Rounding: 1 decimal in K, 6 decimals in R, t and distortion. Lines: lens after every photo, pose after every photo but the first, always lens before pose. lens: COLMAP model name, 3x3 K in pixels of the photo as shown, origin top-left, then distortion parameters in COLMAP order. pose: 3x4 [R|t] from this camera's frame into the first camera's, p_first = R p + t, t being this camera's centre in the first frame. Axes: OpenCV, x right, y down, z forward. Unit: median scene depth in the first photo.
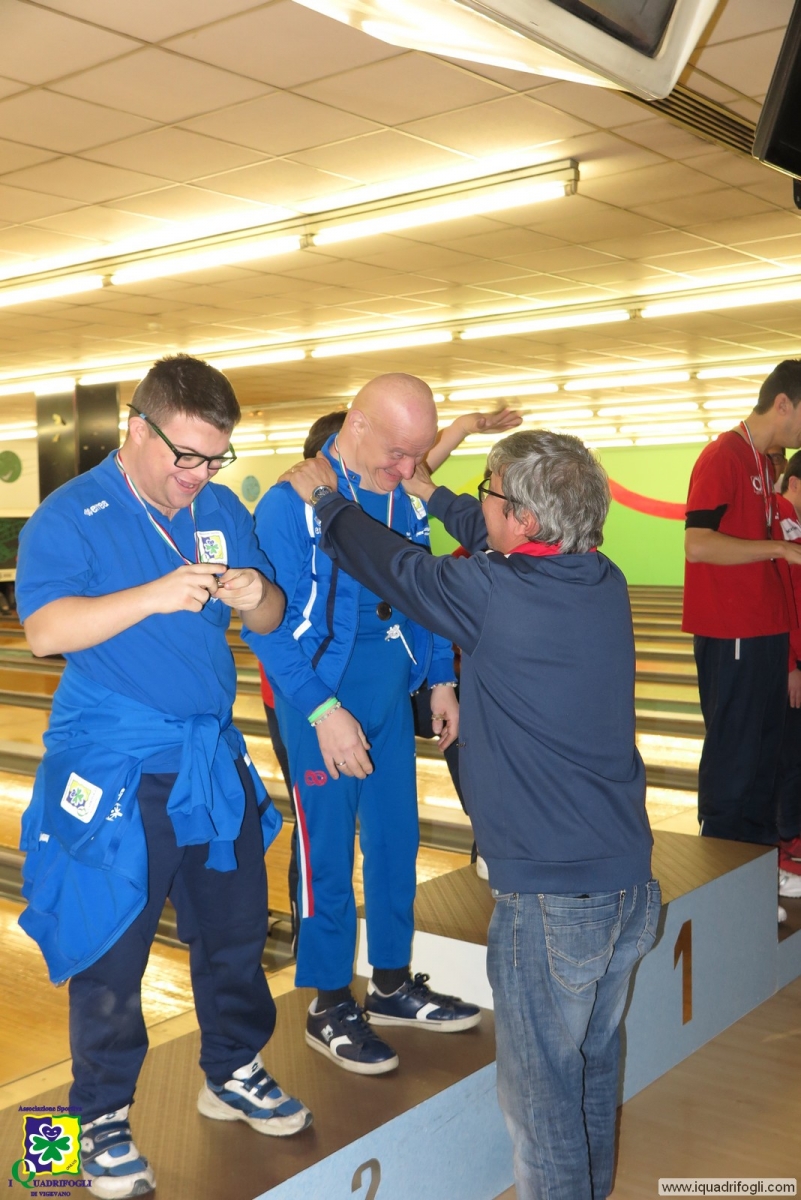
lens RADIAL K [[1311.6, 0, 419.0], [0, 1311.6, 616.2], [0, 0, 1]] dist [0.033959, 0.000000]
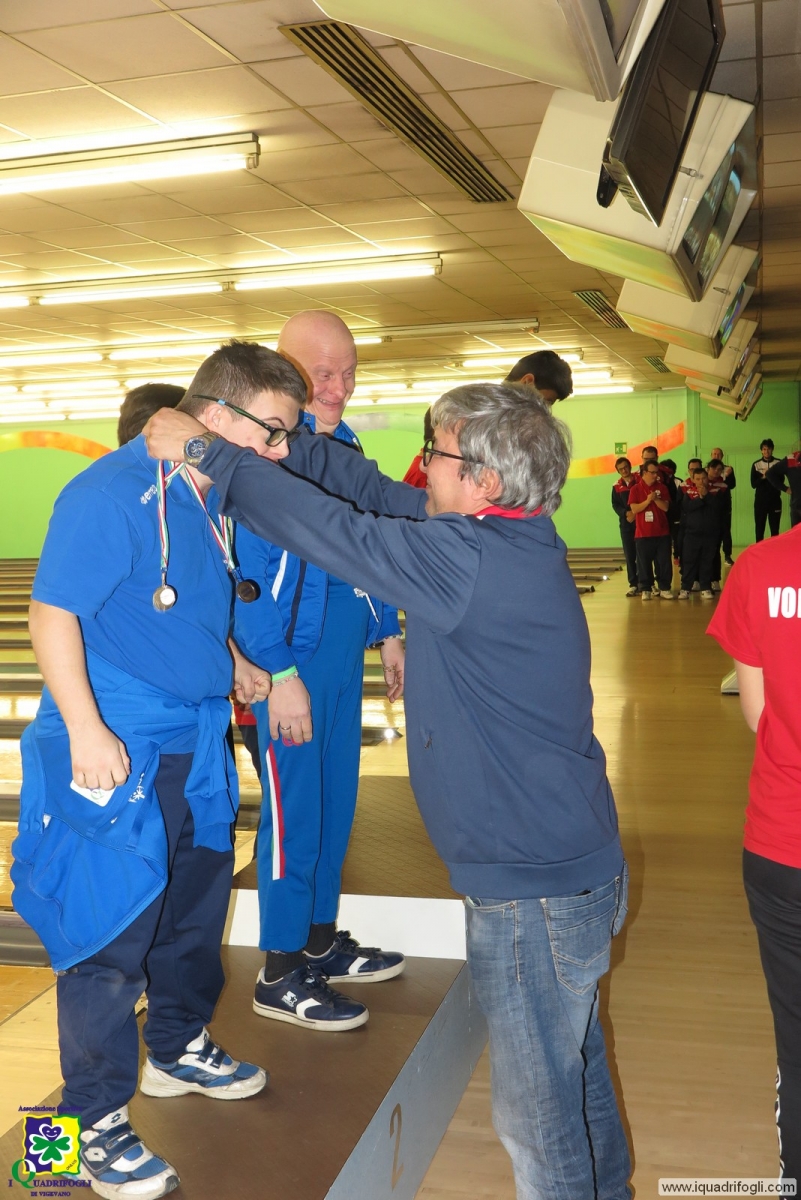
lens RADIAL K [[1311.6, 0, 406.3], [0, 1311.6, 600.8], [0, 0, 1]] dist [0.033959, 0.000000]
pose [[0.922208, -0.054608, 0.382819, -0.208736], [0.050947, 0.998507, 0.019703, -0.001536], [-0.383323, 0.001333, 0.923613, 0.022104]]
